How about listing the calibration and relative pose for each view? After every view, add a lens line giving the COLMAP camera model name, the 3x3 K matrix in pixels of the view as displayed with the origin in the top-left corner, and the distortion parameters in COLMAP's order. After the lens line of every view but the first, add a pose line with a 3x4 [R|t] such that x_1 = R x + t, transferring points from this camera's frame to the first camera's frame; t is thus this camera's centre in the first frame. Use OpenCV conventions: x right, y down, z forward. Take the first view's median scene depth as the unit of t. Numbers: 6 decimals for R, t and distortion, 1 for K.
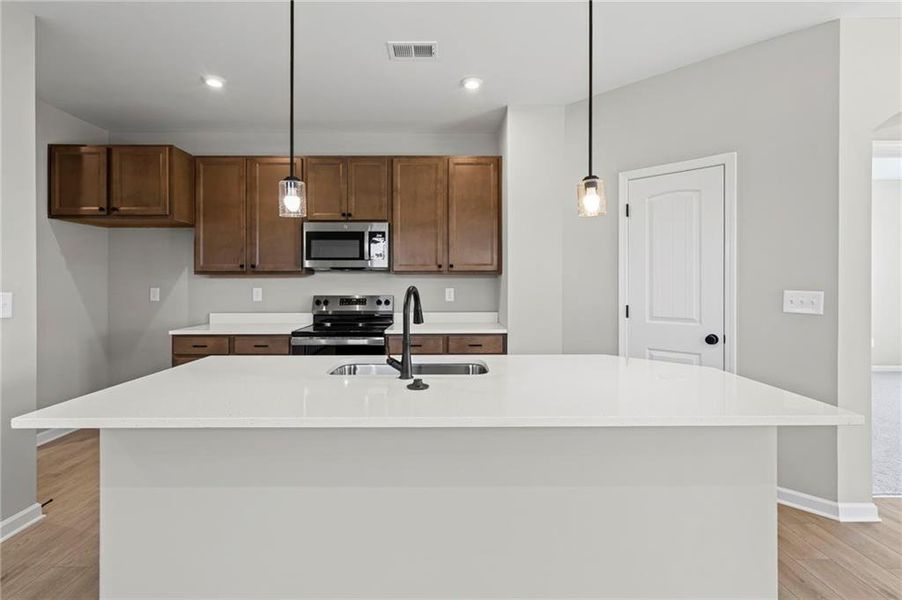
lens RADIAL K [[427.6, 0, 447.1], [0, 427.6, 283.1], [0, 0, 1]] dist [-0.002742, -0.000232]
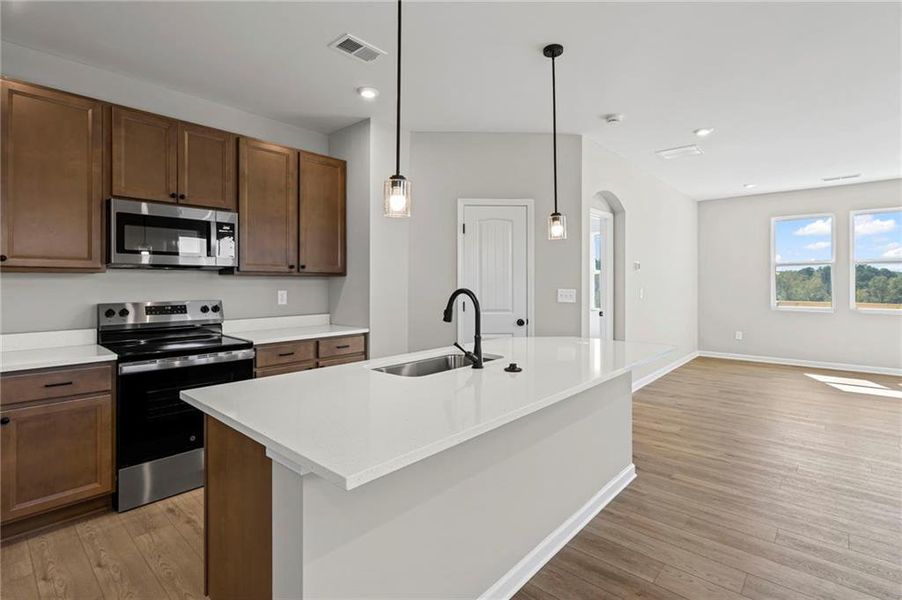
lens RADIAL K [[431.0, 0, 450.1], [0, 431.0, 281.2], [0, 0, 1]] dist [0.000960, 0.000349]
pose [[0.679056, 0.003116, 0.734080, -0.475099], [0.001814, 0.999981, -0.005924, -0.002437], [-0.734084, 0.005354, 0.679037, 0.120297]]
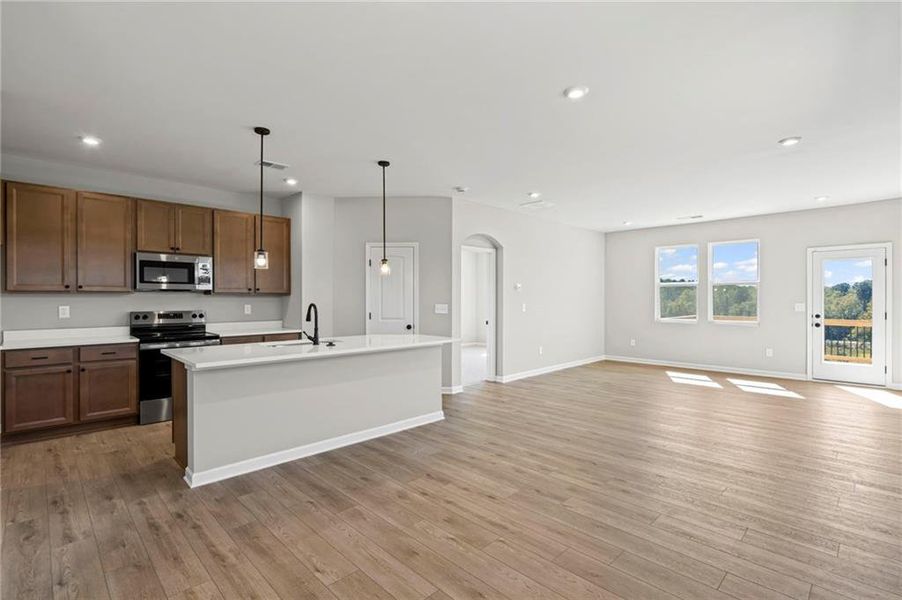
lens RADIAL K [[422.0, 0, 447.4], [0, 422.0, 300.1], [0, 0, 1]] dist [0.001947, 0.000208]
pose [[0.724020, -0.001301, 0.689778, -0.526865], [0.000207, 0.999999, 0.001669, -0.005940], [-0.689779, -0.001065, 0.724019, -0.504365]]
